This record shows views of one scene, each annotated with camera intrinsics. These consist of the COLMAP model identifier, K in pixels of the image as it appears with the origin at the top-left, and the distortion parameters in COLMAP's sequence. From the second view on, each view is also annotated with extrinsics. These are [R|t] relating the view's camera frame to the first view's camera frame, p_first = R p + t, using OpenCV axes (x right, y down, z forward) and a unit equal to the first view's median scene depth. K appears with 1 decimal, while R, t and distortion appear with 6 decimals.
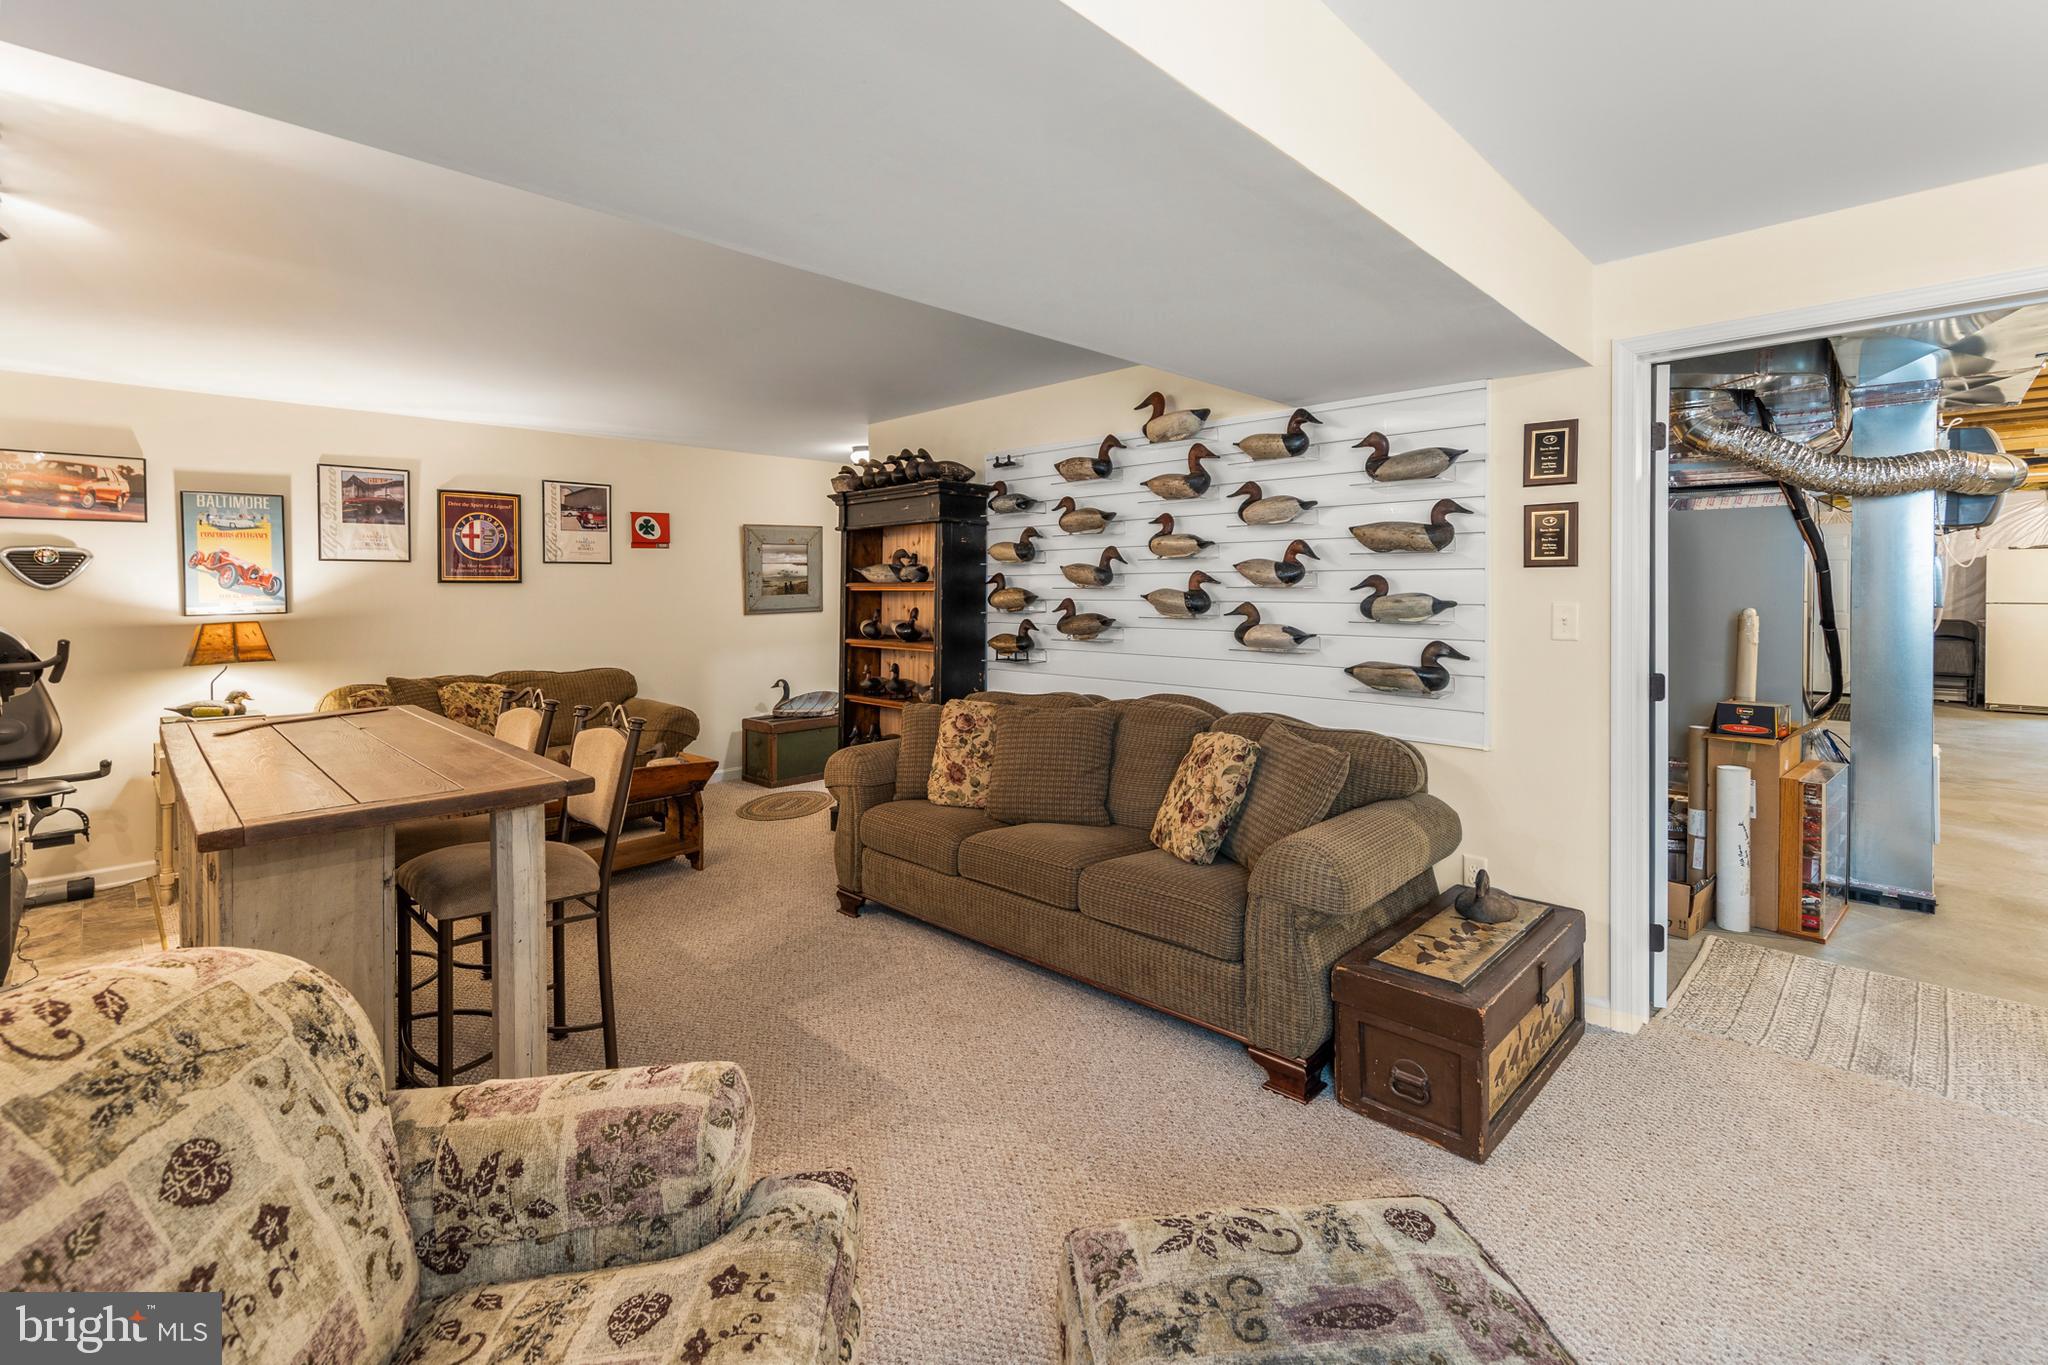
lens RADIAL K [[901.0, 0, 1025.0], [0, 901.0, 610.8], [0, 0, 1]] dist [0.001072, -0.000004]
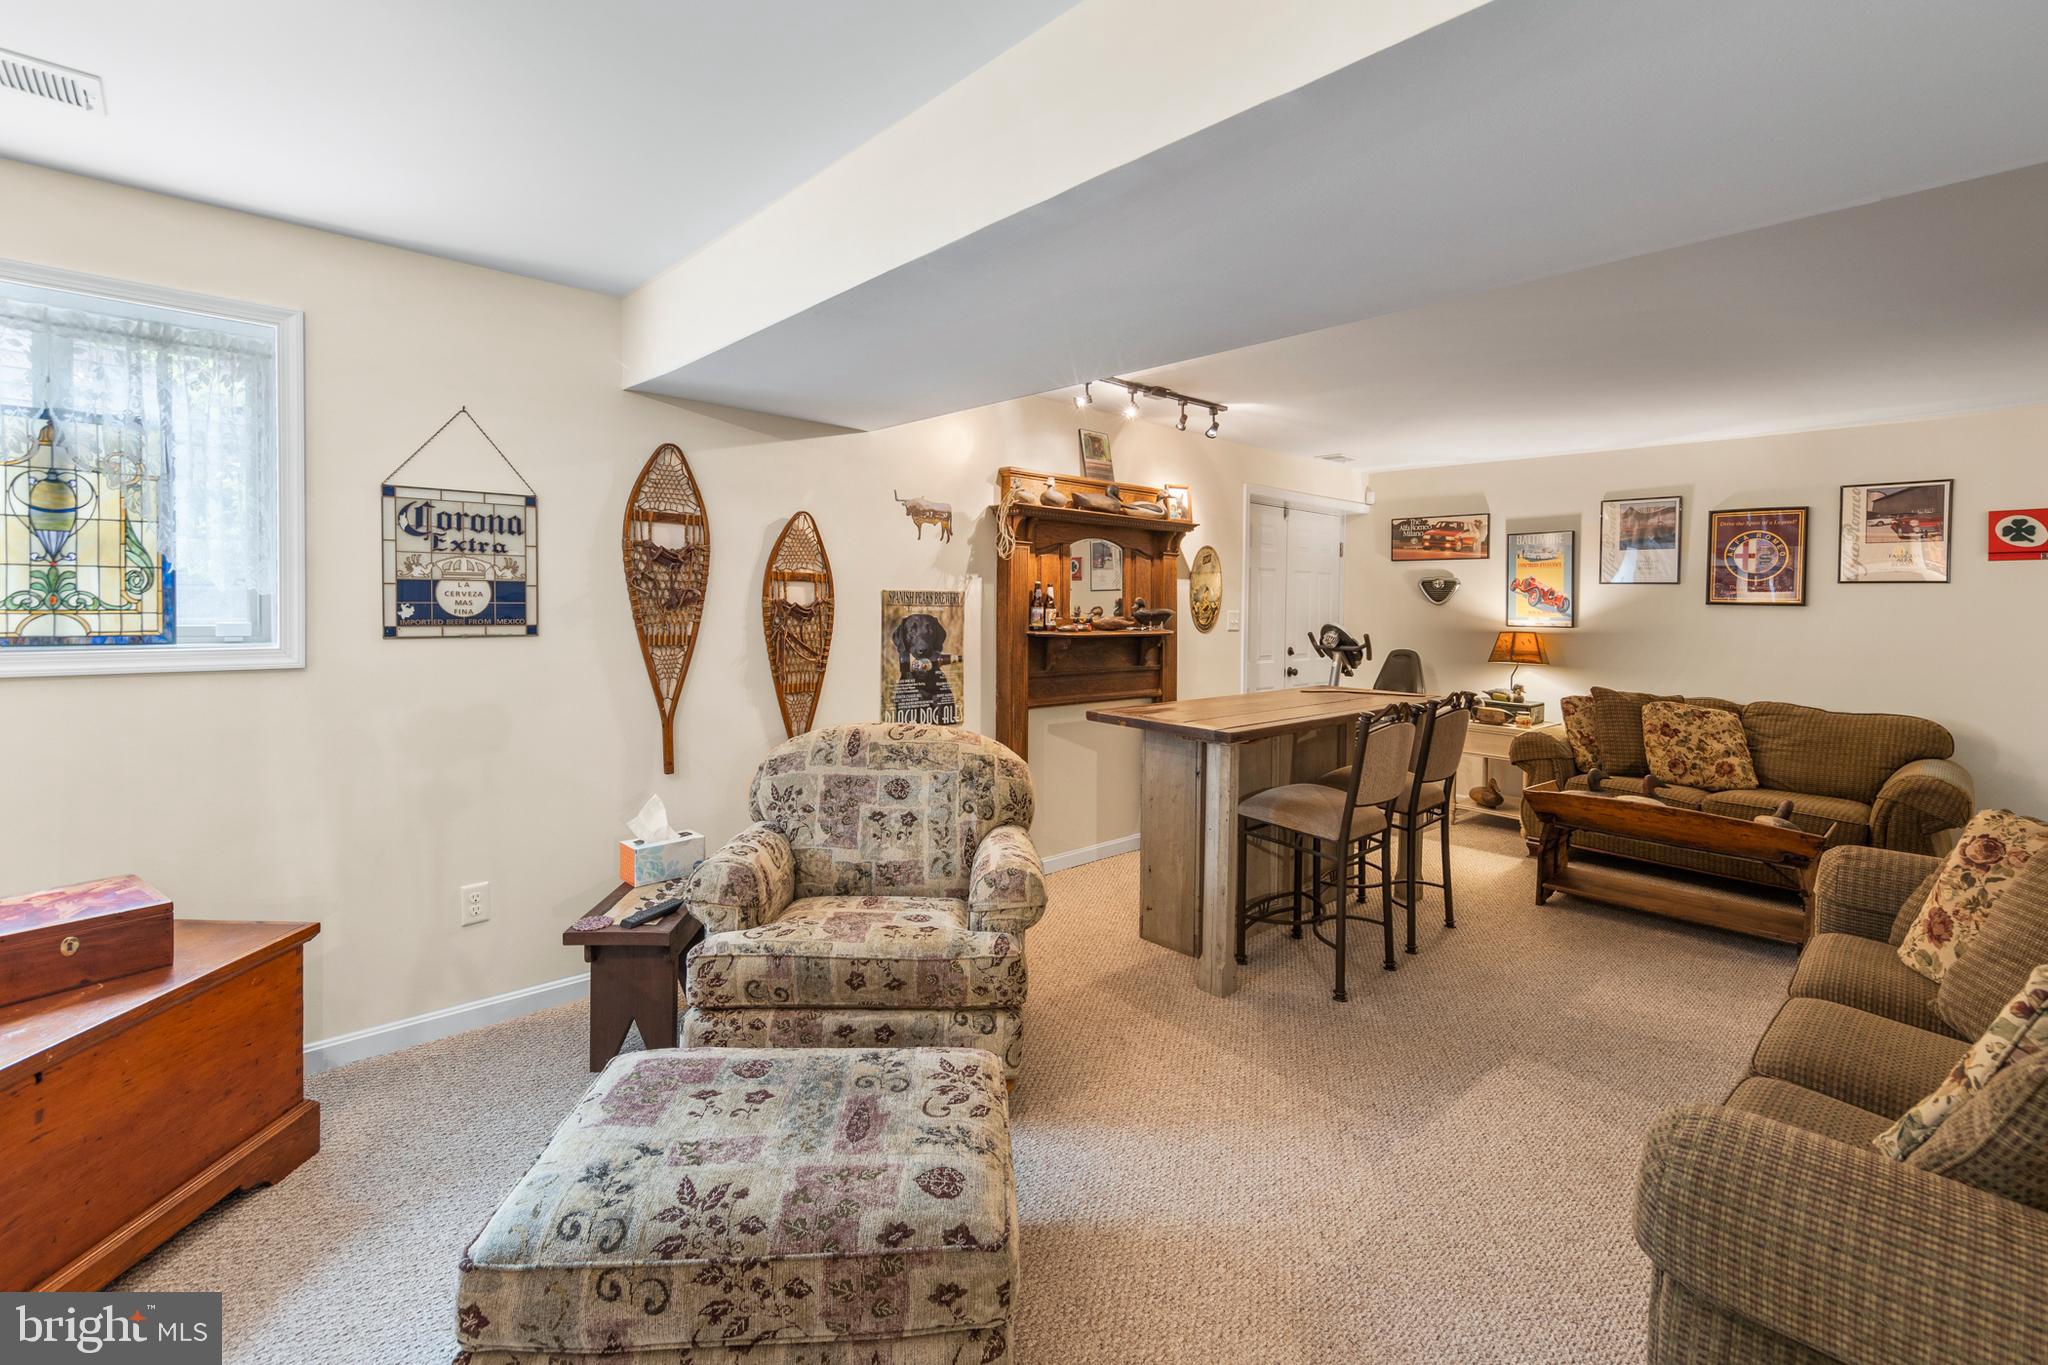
lens RADIAL K [[883.8, 0, 1018.9], [0, 883.8, 633.9], [0, 0, 1]] dist [0.002682, 0.000351]
pose [[-0.052342, 0.044067, -0.997656, 0.414777], [-0.044292, 0.997940, 0.046403, -0.011011], [0.997646, 0.046617, -0.050282, 0.316263]]
